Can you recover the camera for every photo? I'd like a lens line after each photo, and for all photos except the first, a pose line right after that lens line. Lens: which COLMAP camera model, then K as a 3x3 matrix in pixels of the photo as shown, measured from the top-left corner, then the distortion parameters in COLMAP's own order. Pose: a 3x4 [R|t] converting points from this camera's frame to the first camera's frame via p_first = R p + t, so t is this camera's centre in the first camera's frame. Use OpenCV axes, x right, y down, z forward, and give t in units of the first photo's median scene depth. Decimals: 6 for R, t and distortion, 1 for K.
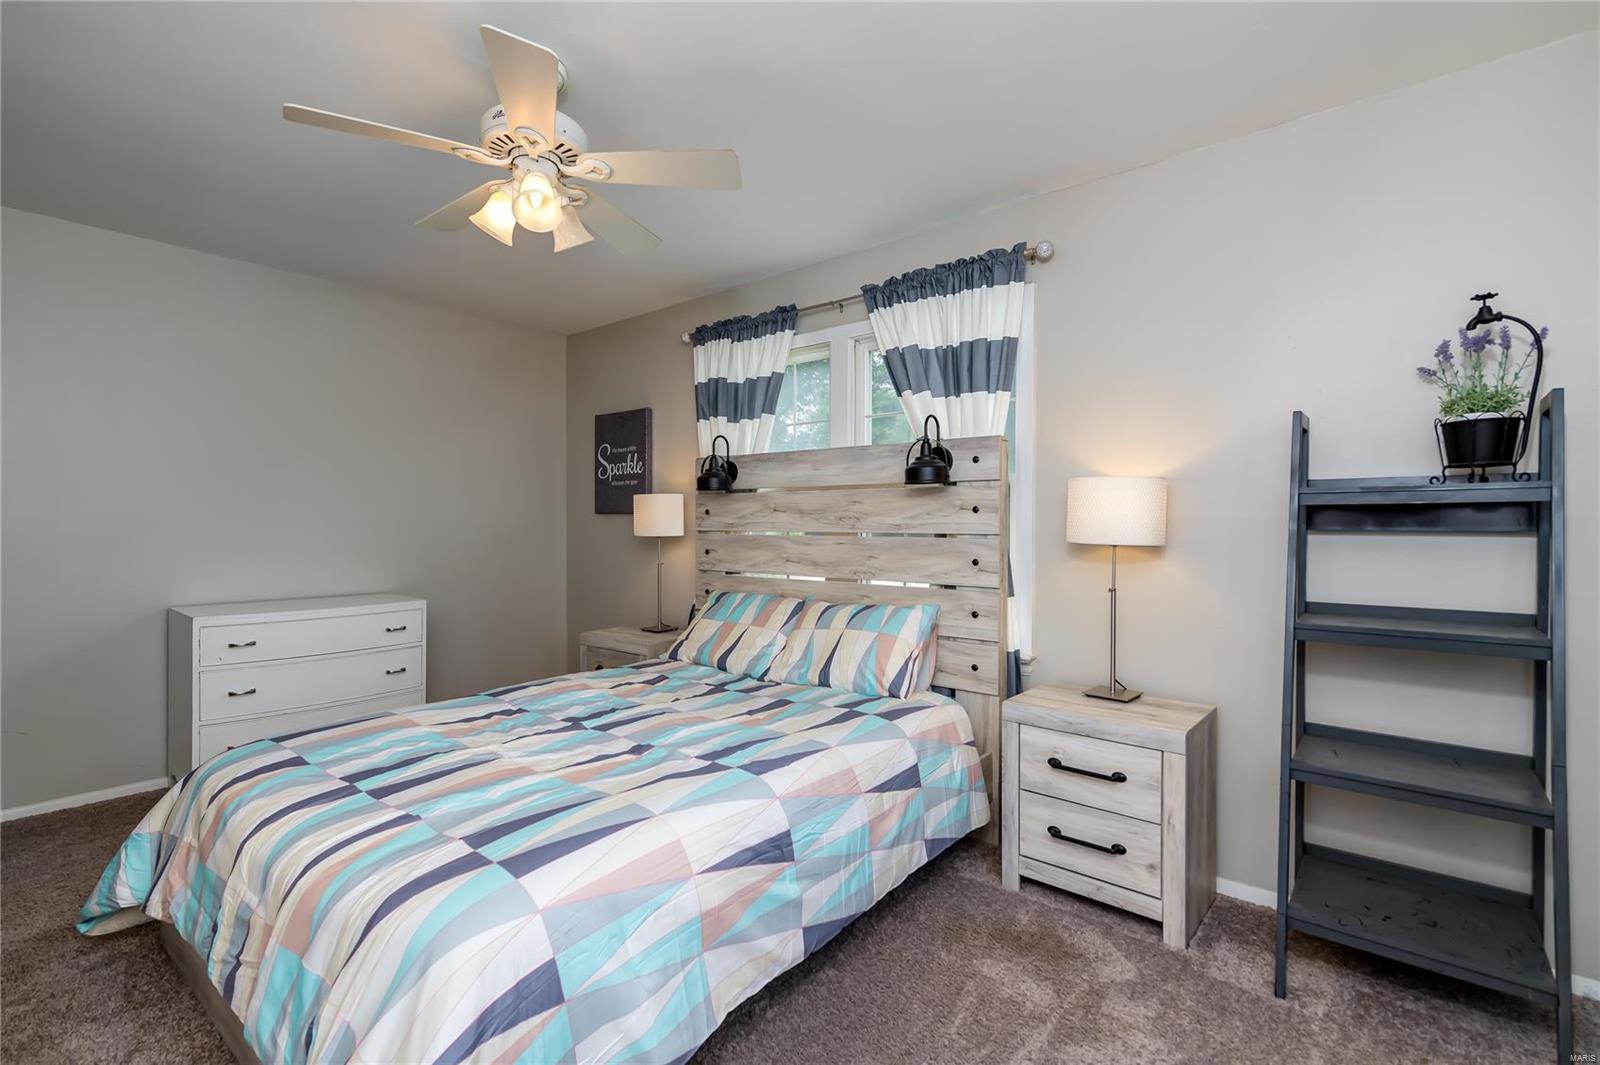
lens RADIAL K [[716.5, 0, 798.1], [0, 716.5, 535.1], [0, 0, 1]] dist [0.001874, -0.000395]
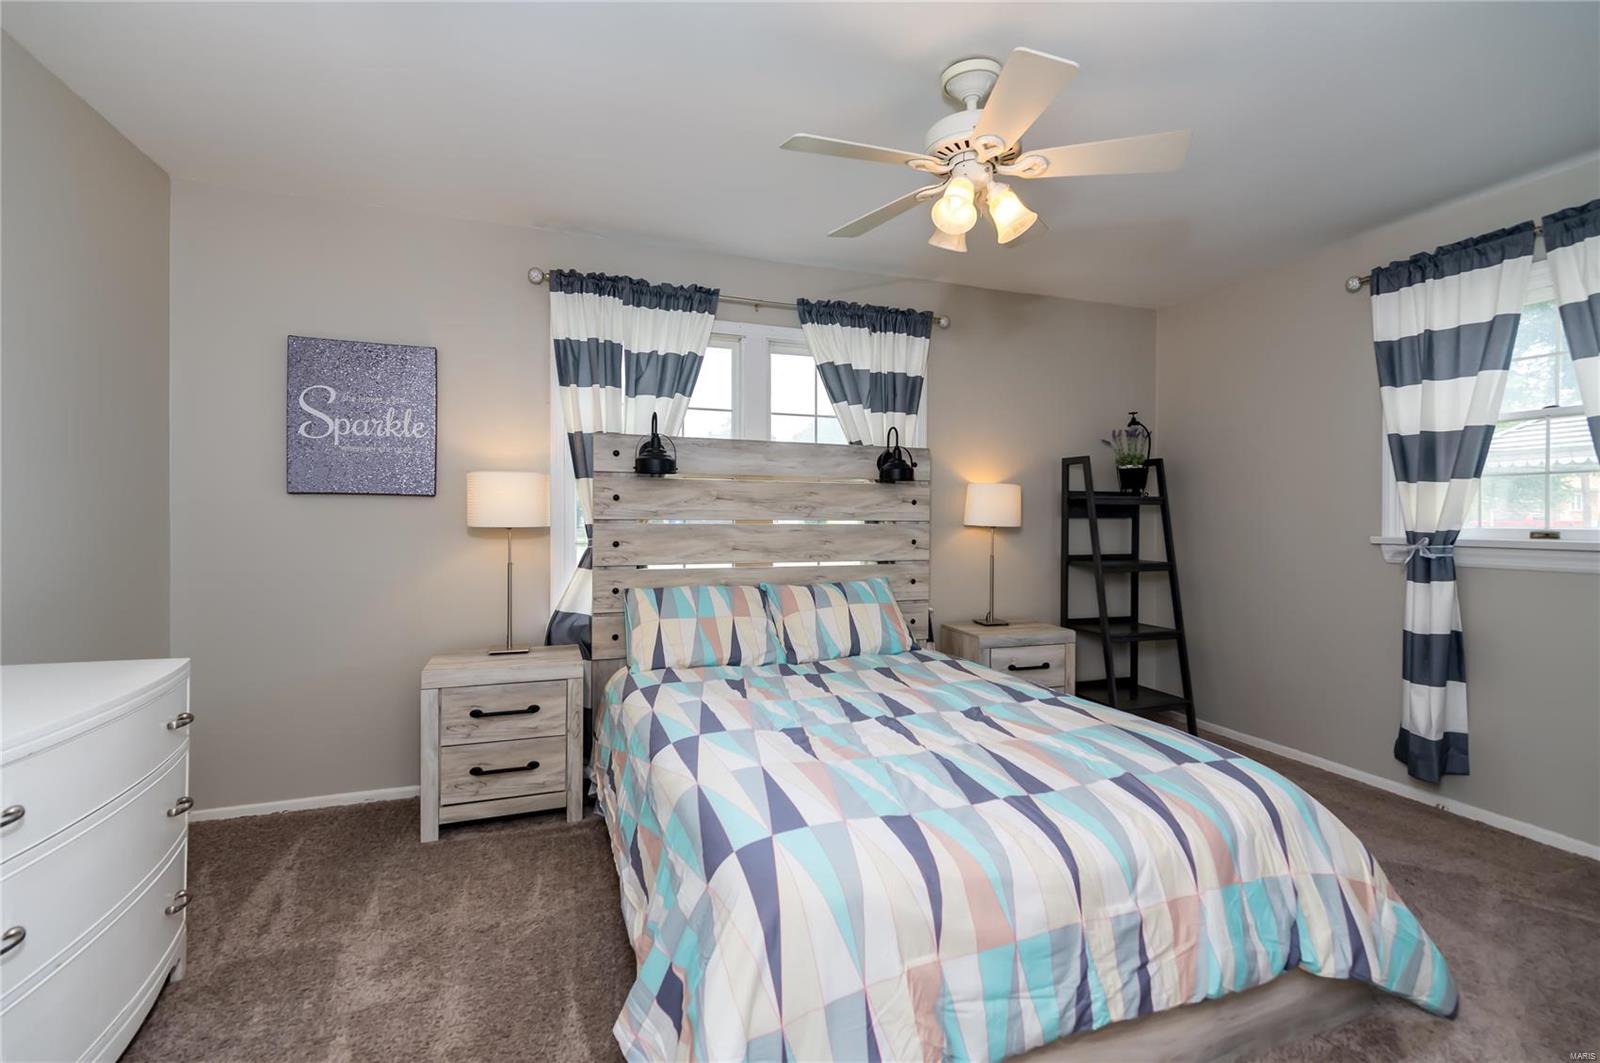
lens RADIAL K [[716.5, 0, 805.7], [0, 716.5, 522.4], [0, 0, 1]] dist [0.001874, -0.000395]
pose [[0.503888, 0.001336, 0.863768, -0.870076], [0.013721, 0.999860, -0.009550, 0.009911], [-0.863660, 0.016664, 0.503800, 0.442118]]
